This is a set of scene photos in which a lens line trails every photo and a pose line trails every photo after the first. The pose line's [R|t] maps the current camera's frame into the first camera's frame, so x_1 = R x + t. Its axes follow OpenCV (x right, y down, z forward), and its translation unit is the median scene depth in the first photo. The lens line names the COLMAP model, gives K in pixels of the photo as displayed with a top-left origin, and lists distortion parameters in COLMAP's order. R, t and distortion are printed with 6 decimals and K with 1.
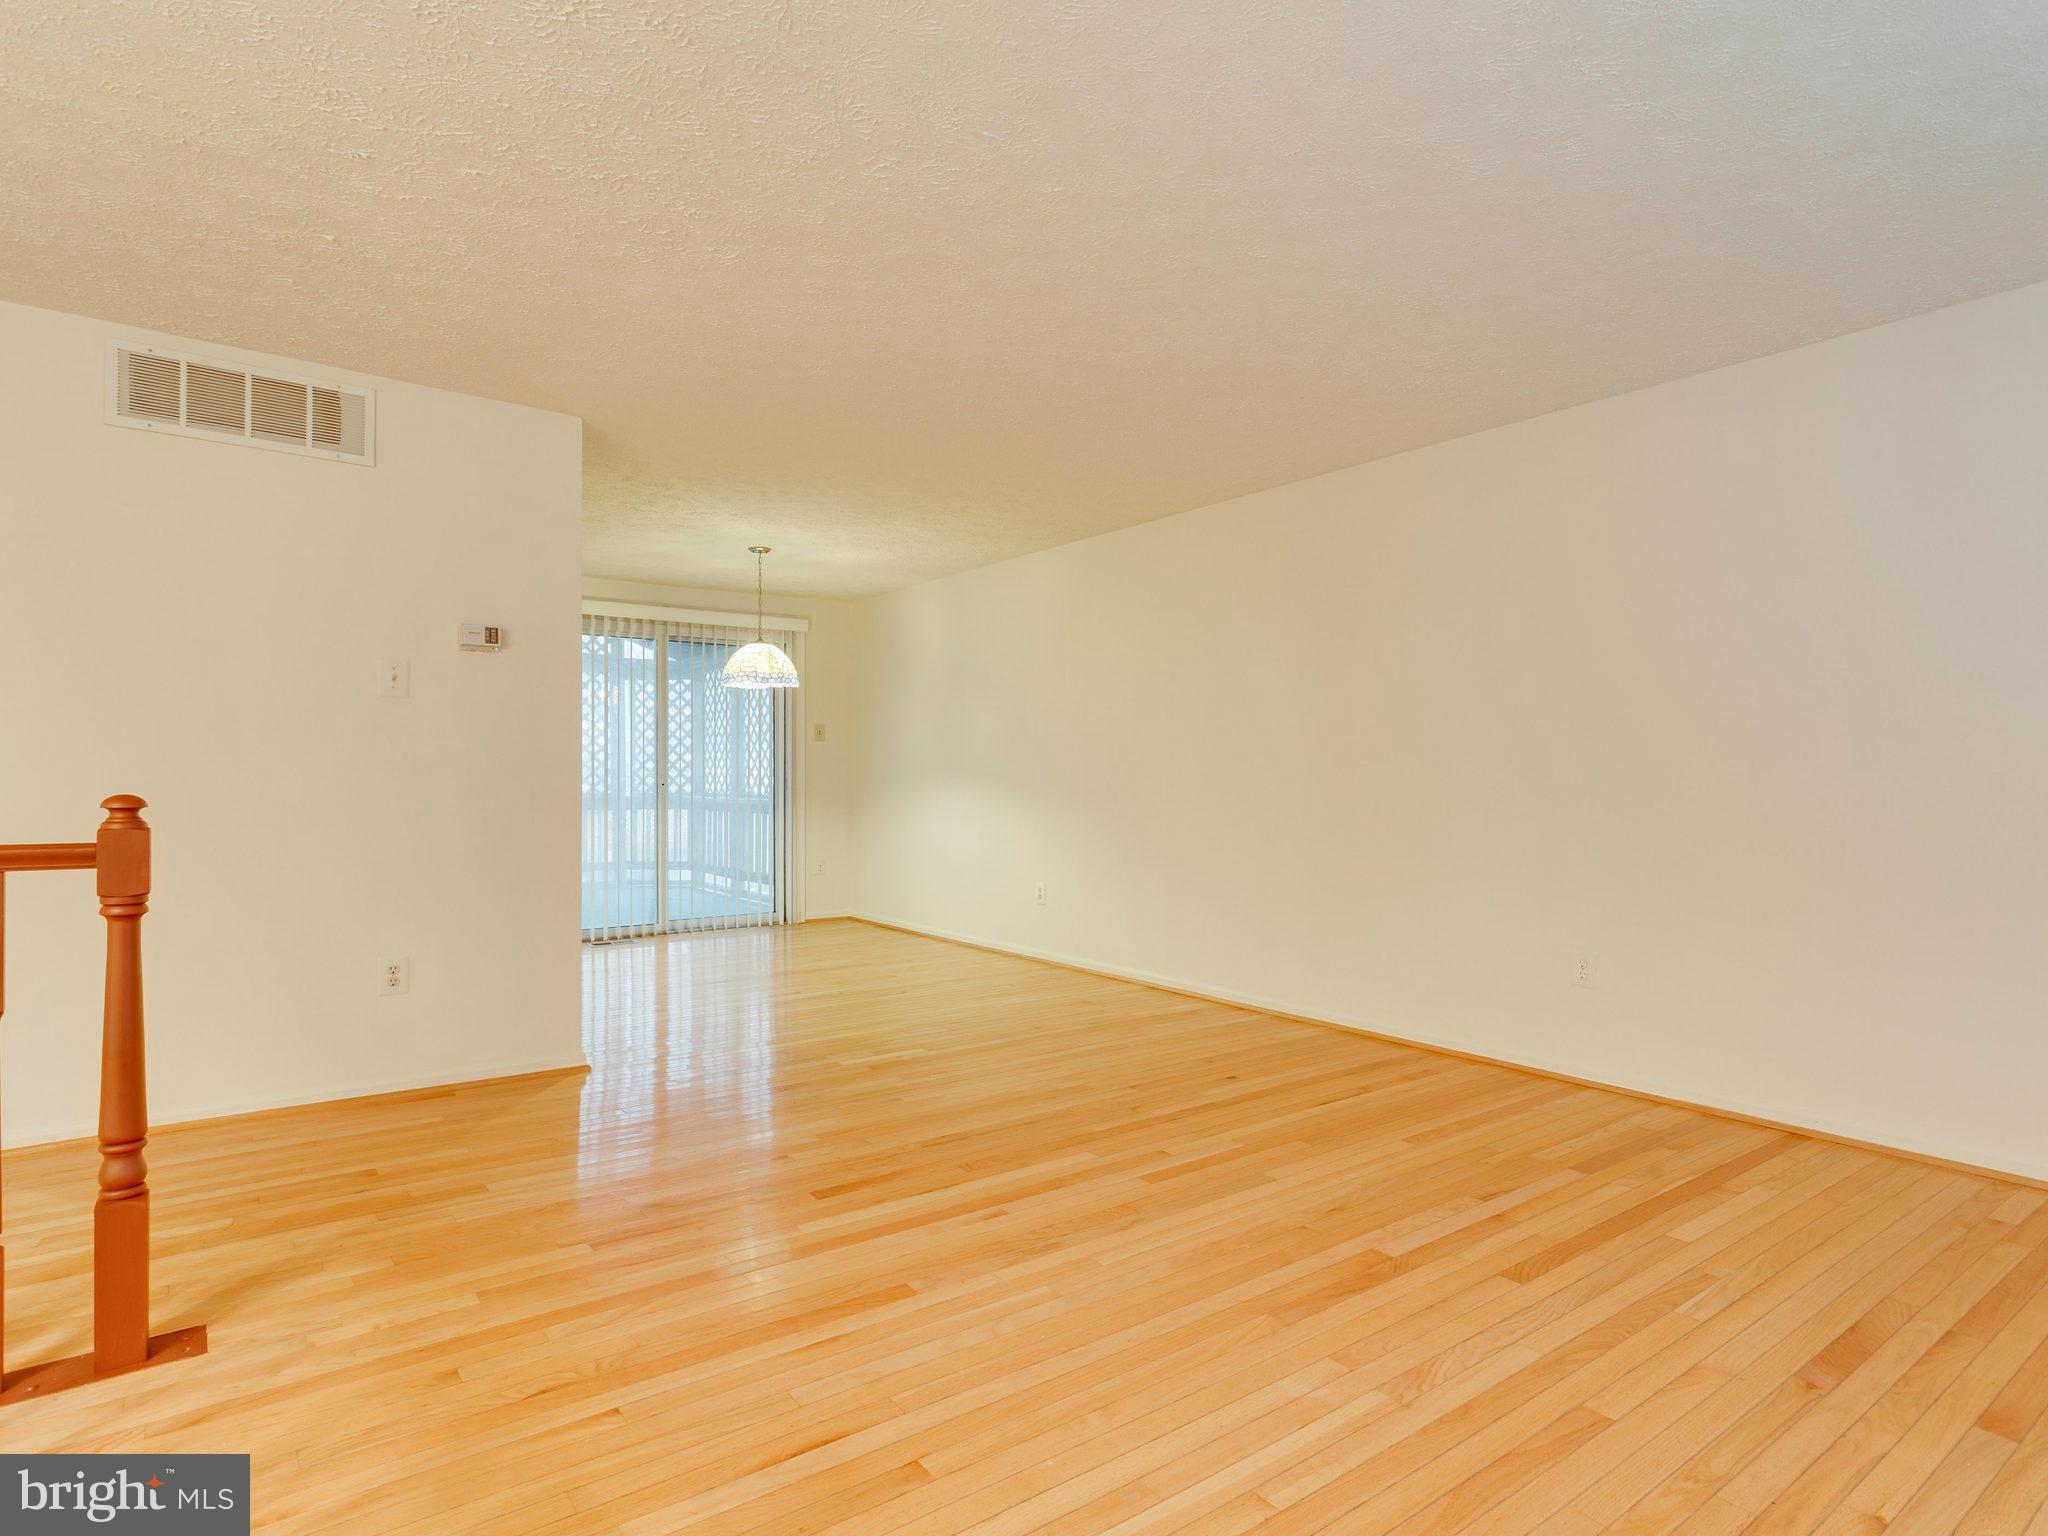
lens RADIAL K [[1092.4, 0, 1027.5], [0, 1092.4, 761.9], [0, 0, 1]] dist [0.001747, 0.000605]
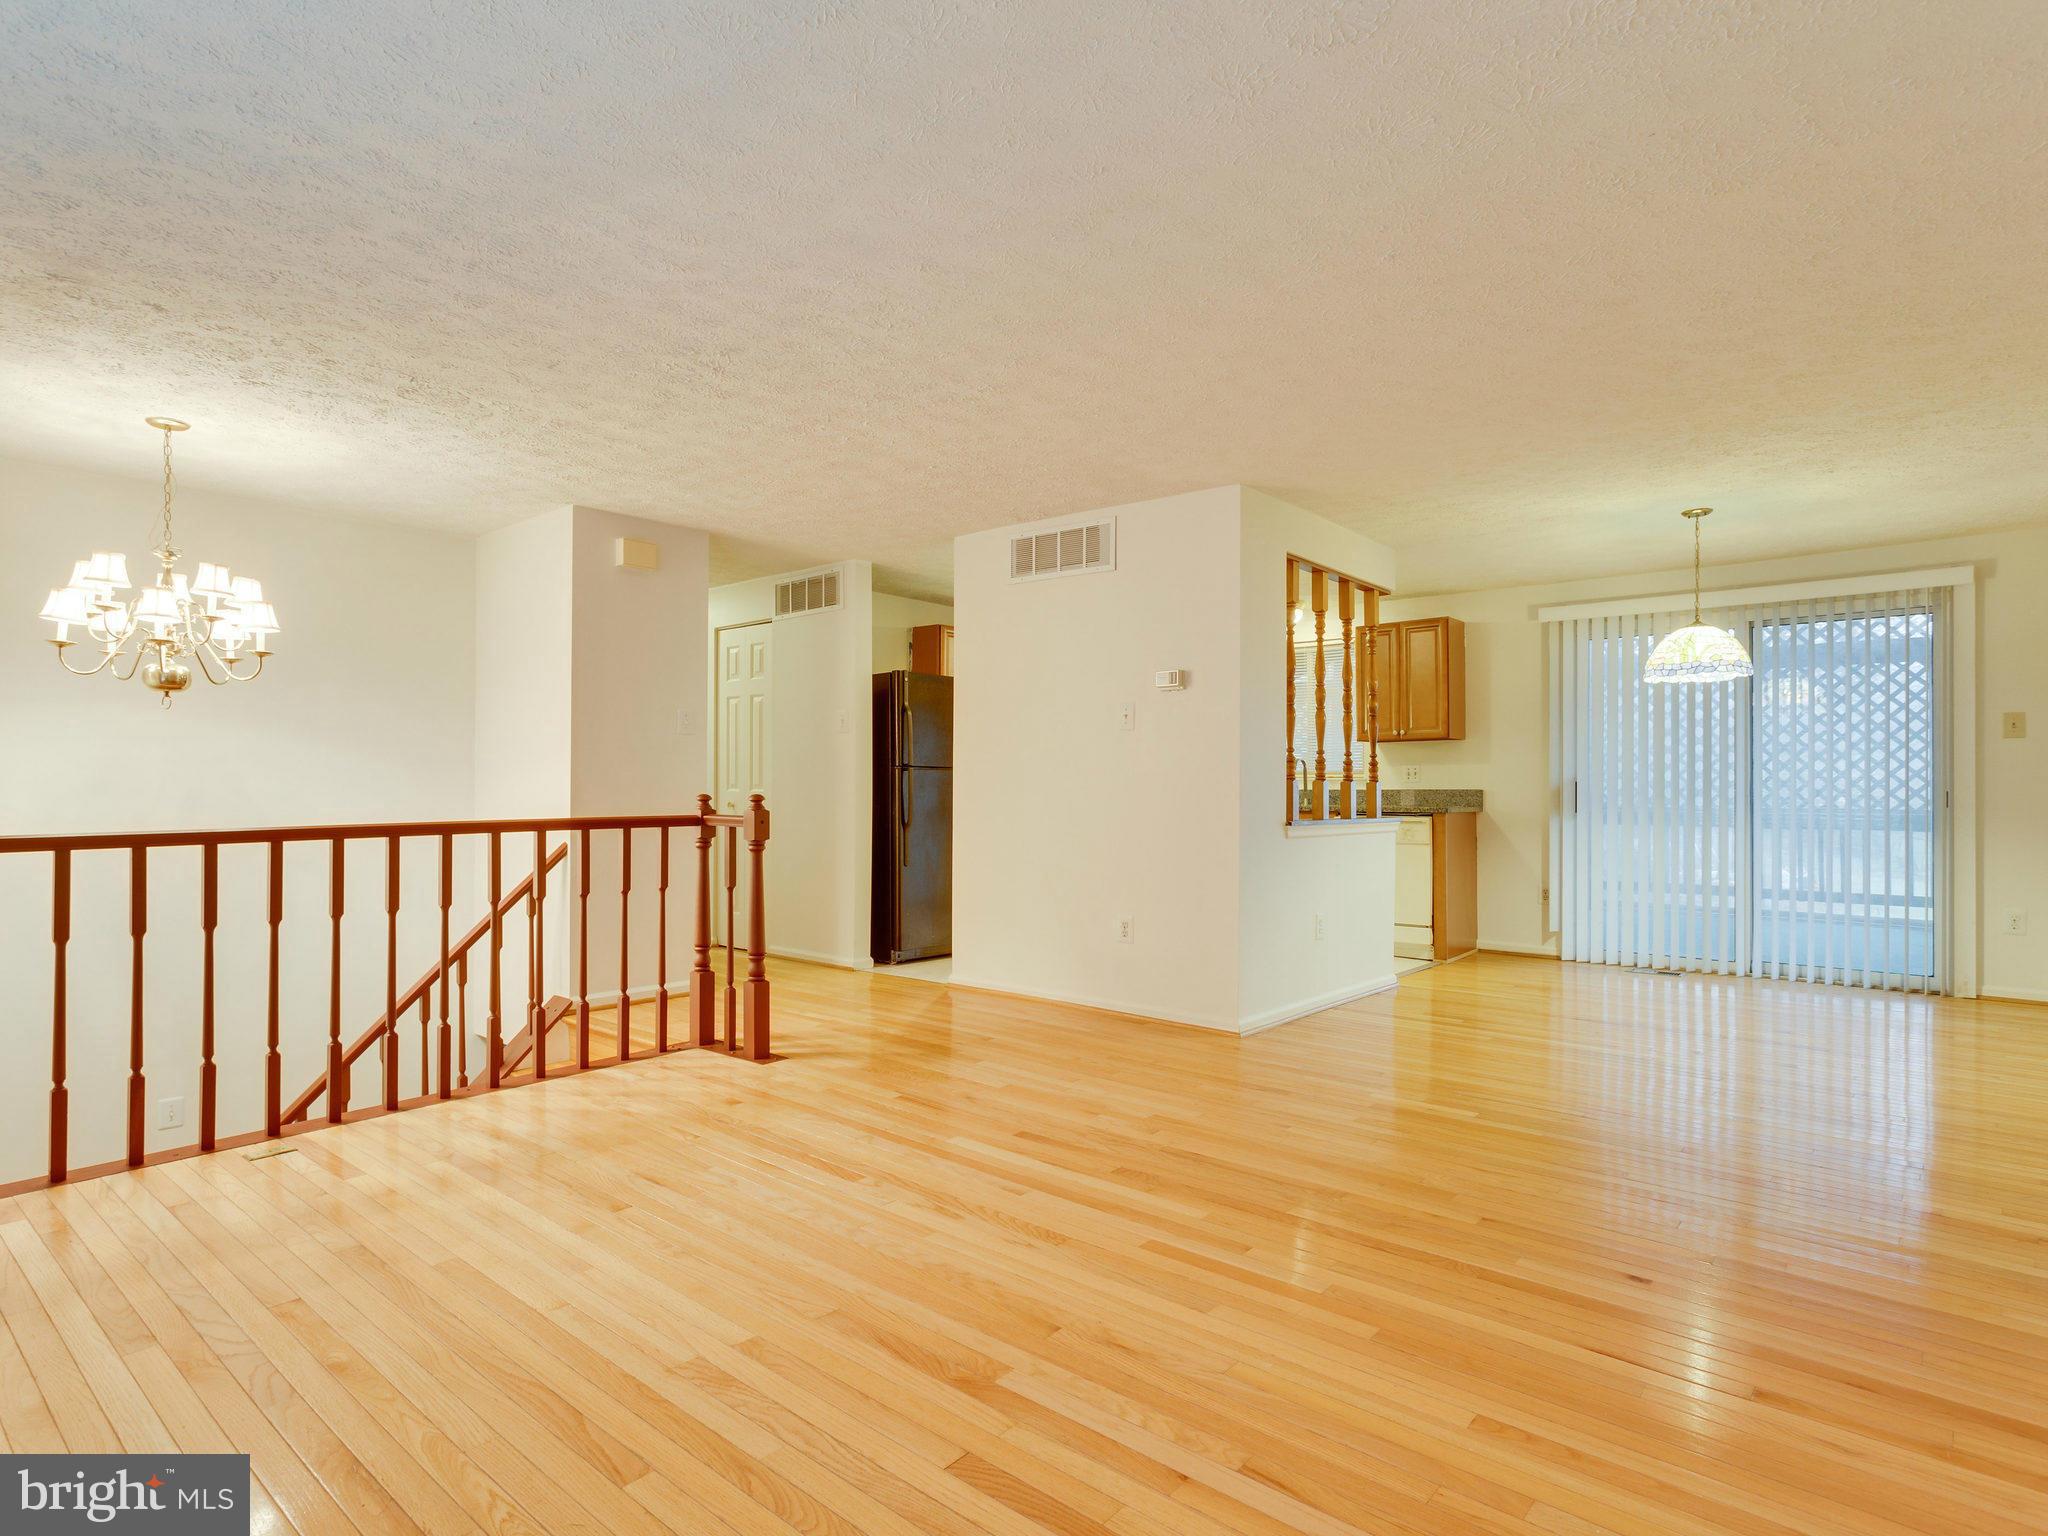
lens RADIAL K [[1092.4, 0, 1027.5], [0, 1092.4, 761.9], [0, 0, 1]] dist [0.001747, 0.000605]
pose [[0.226644, -0.022014, -0.973729, 0.881147], [0.010014, 0.999744, -0.020272, 0.009779], [0.973926, -0.005157, 0.226807, 0.653577]]
